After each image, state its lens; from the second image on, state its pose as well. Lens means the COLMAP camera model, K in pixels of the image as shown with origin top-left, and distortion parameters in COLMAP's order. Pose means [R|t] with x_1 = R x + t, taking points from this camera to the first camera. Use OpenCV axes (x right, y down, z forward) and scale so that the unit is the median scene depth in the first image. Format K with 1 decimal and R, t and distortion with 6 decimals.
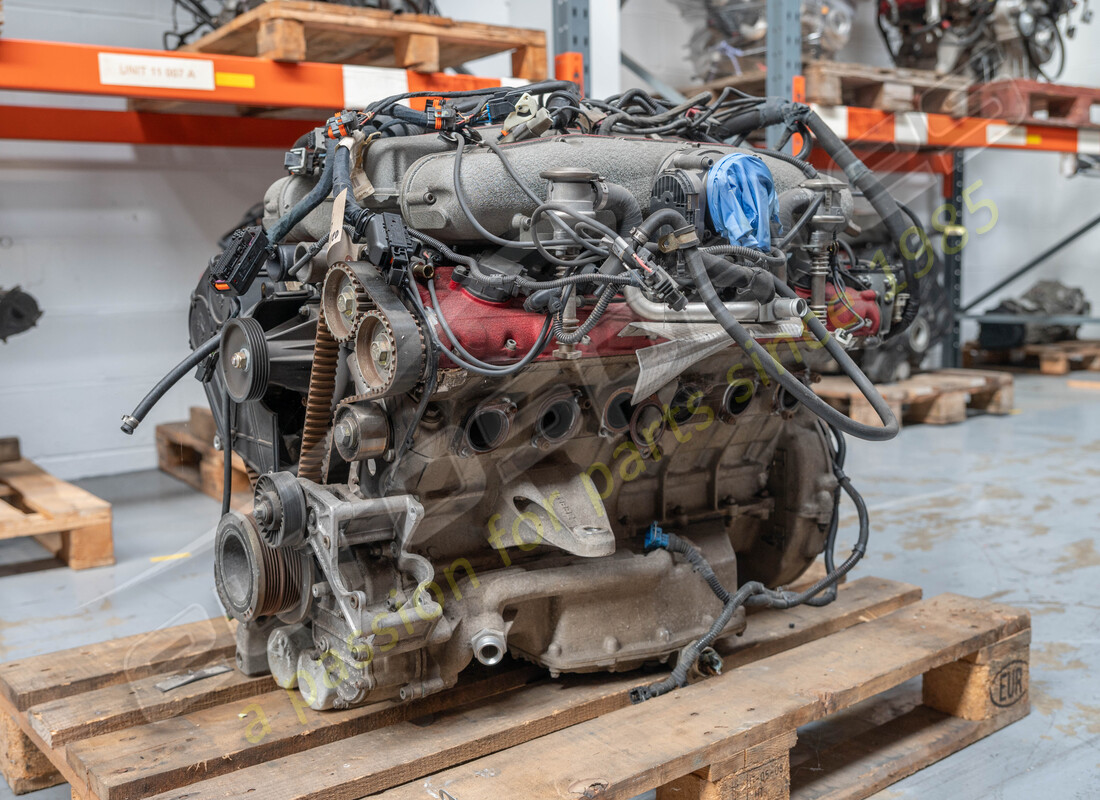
lens RADIAL K [[1161.1, 0, 549.7], [0, 1161.1, 402.5], [0, 0, 1]] dist [-0.037528, 0.000000]
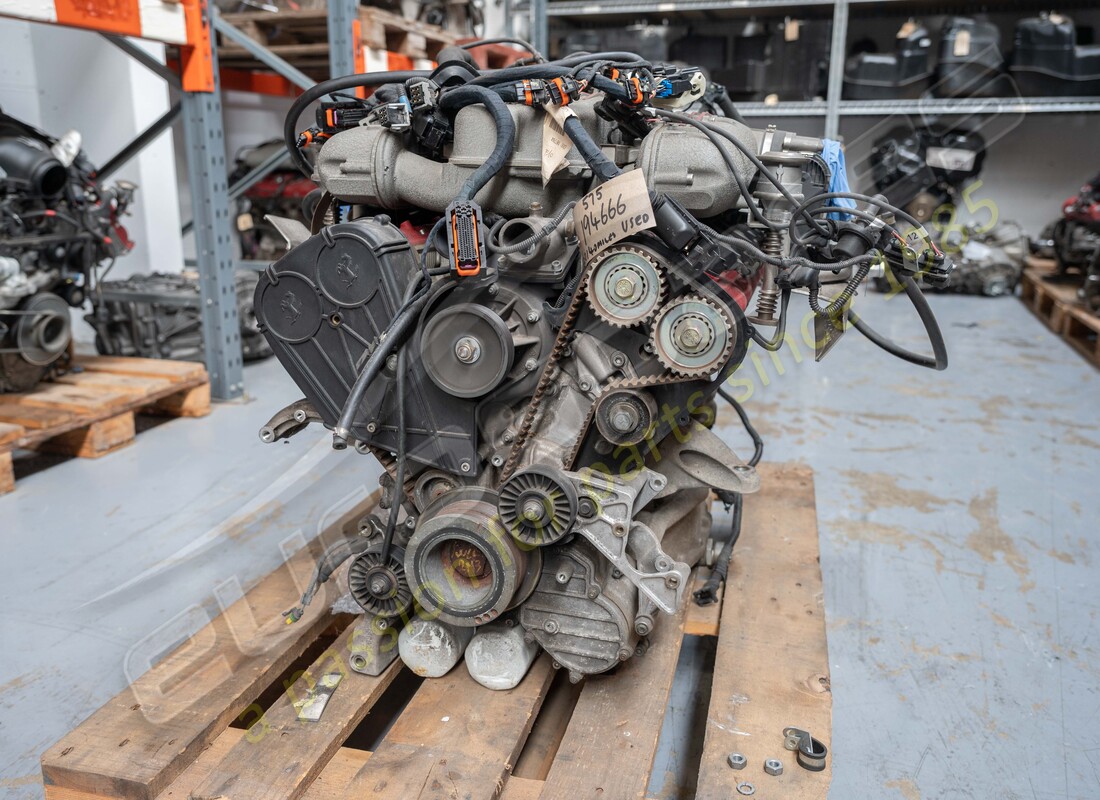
lens RADIAL K [[945.2, 0, 549.1], [0, 945.2, 397.2], [0, 0, 1]] dist [-0.042472, -0.001655]
pose [[0.795419, -0.121119, 0.593835, -0.221877], [0.048316, 0.989381, 0.137077, -0.033198], [-0.604132, -0.080342, 0.792824, 0.125781]]
